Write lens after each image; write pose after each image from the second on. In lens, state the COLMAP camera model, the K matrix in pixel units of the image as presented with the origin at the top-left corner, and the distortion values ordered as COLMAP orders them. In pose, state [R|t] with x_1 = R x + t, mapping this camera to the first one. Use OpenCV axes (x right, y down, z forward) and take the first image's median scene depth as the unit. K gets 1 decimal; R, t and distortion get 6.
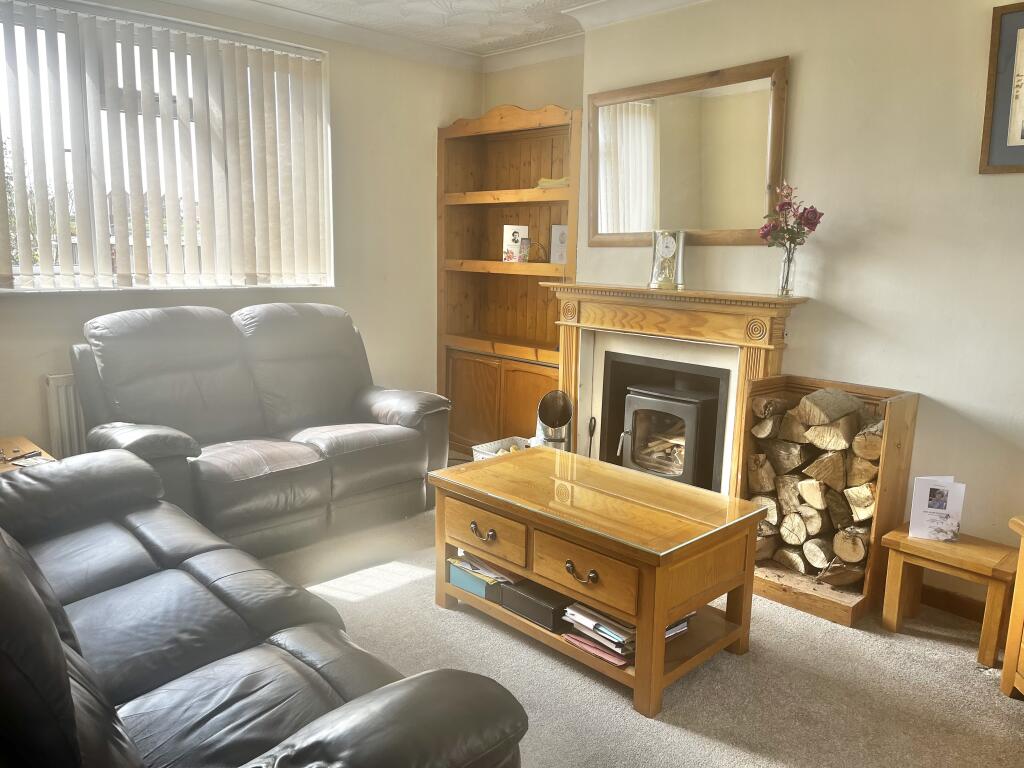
lens RADIAL K [[760.1, 0, 520.6], [0, 760.1, 386.1], [0, 0, 1]] dist [0.052759, -0.047144]
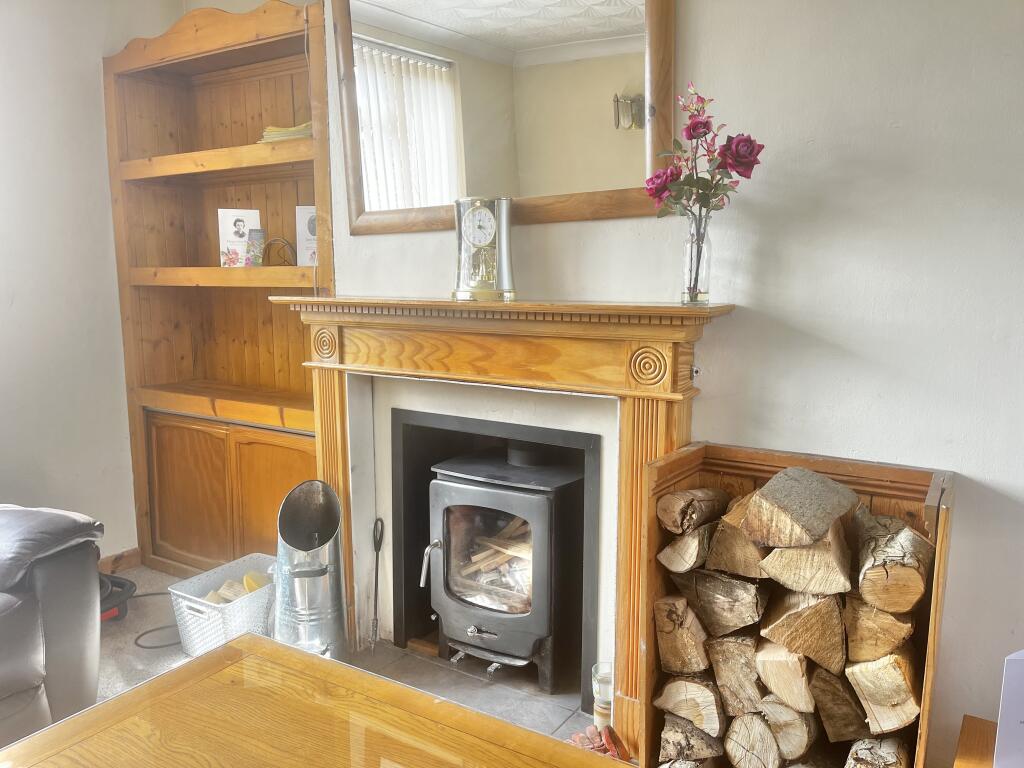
lens RADIAL K [[760.1, 0, 520.6], [0, 760.1, 388.8], [0, 0, 1]] dist [0.052759, -0.047144]
pose [[0.971528, -0.059036, 0.229450, 0.081780], [0.065477, 0.997642, -0.020556, -0.046972], [-0.227696, 0.034994, 0.973103, 0.436822]]
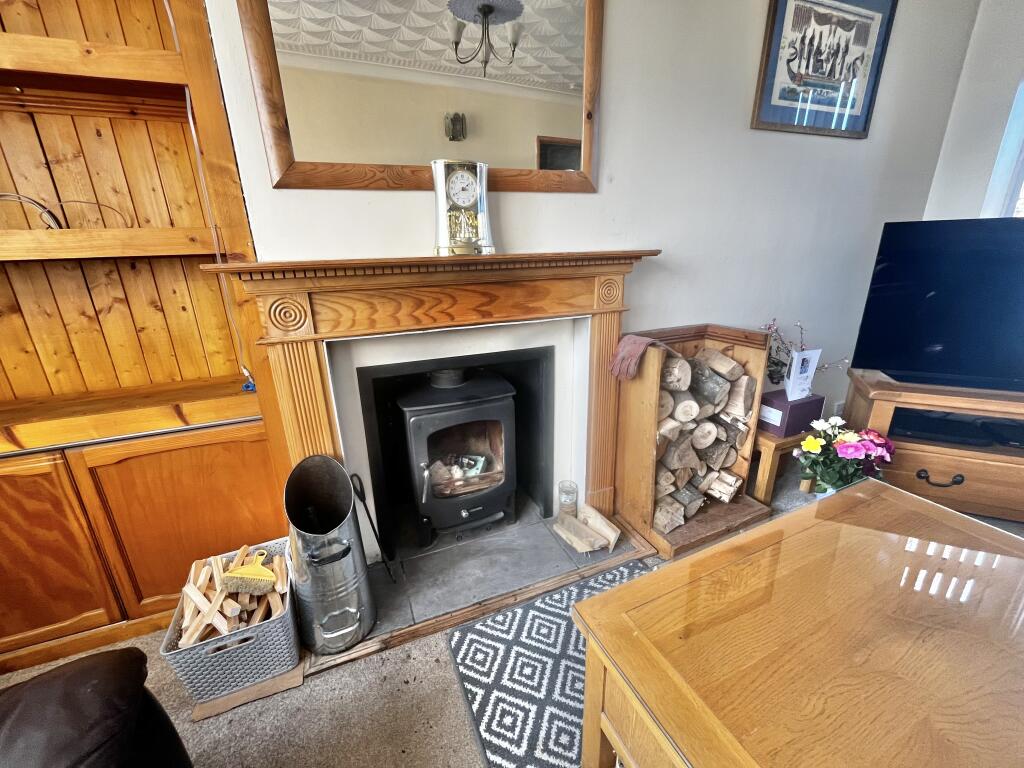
lens RADIAL K [[416.3, 0, 511.9], [0, 416.3, 386.8], [0, 0, 1]] dist [-0.008269, 0.001425]
pose [[0.369833, -0.327909, 0.869310, -0.165168], [0.196445, 0.942093, 0.271789, -0.111342], [-0.908093, 0.070255, 0.412833, 0.826933]]
